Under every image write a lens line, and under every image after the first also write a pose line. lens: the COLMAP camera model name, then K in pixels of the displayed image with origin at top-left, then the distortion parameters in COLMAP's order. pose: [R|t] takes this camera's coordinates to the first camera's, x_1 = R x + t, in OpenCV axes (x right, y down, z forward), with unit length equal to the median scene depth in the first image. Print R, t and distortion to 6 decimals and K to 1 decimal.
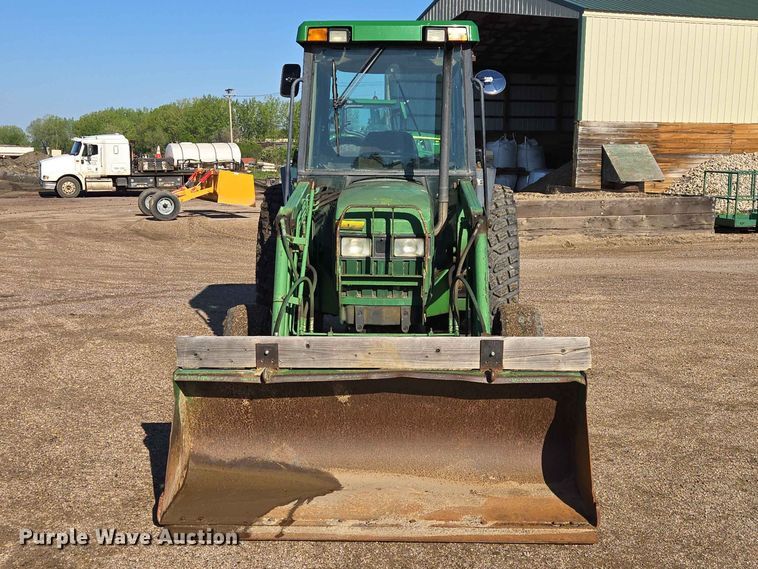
lens RADIAL K [[1101.3, 0, 379.0], [0, 1101.3, 285.5], [0, 0, 1]] dist [0.109577, 0.000000]
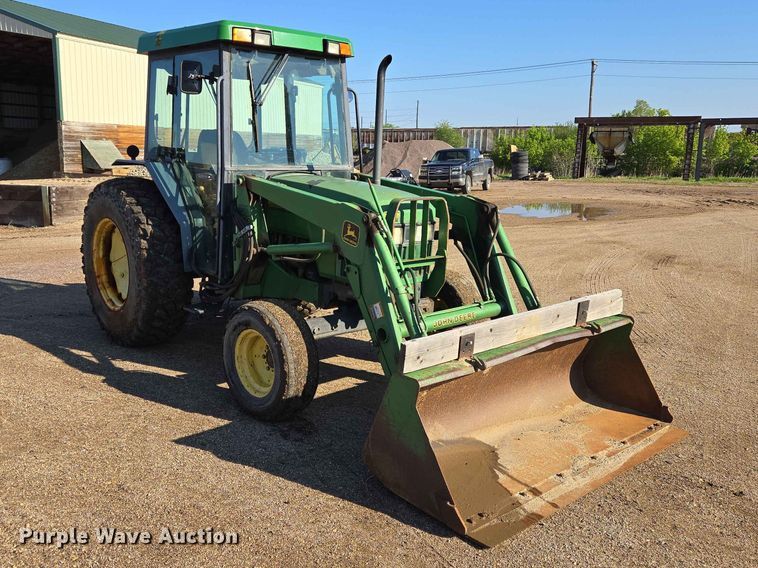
lens RADIAL K [[708.1, 0, 372.0], [0, 708.1, 286.7], [0, 0, 1]] dist [0.052359, 0.000000]
pose [[0.712159, -0.128064, 0.690238, -0.164229], [0.075628, 0.991494, 0.105928, -0.018811], [-0.697933, -0.023236, 0.715786, 0.151044]]
